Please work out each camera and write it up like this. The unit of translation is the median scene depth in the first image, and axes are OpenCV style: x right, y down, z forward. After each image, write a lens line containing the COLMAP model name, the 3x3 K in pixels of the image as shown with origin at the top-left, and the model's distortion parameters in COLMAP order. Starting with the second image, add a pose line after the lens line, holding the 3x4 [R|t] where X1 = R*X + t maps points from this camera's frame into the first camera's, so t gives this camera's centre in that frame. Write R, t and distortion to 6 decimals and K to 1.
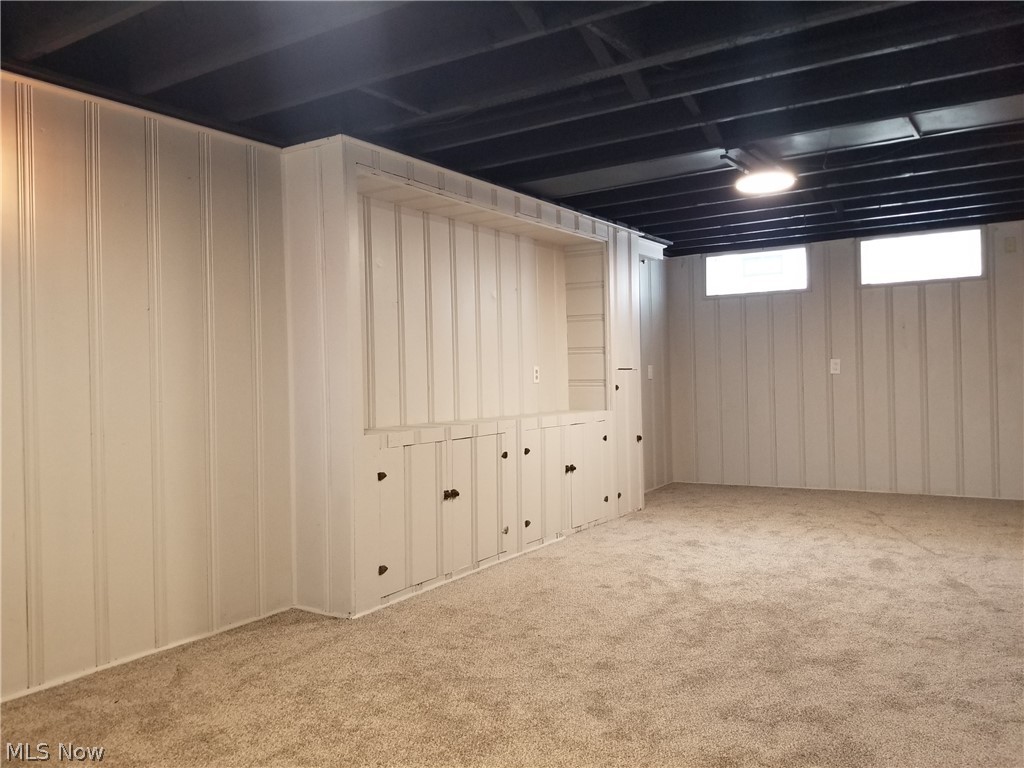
lens RADIAL K [[803.4, 0, 525.5], [0, 803.4, 379.5], [0, 0, 1]] dist [0.084885, -0.135138]
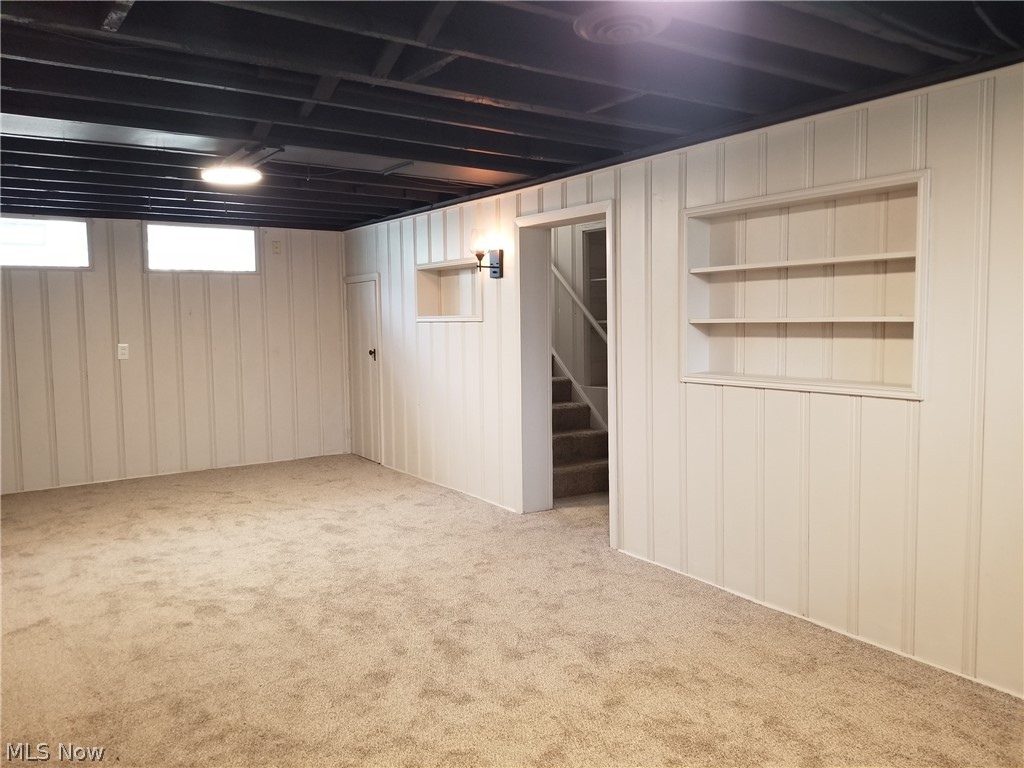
lens RADIAL K [[803.4, 0, 525.5], [0, 803.4, 379.5], [0, 0, 1]] dist [0.084885, -0.135138]
pose [[0.381976, -0.054726, 0.922550, -0.571047], [0.011689, 0.998451, 0.054388, -0.052917], [-0.924098, -0.009991, 0.382025, 0.335926]]
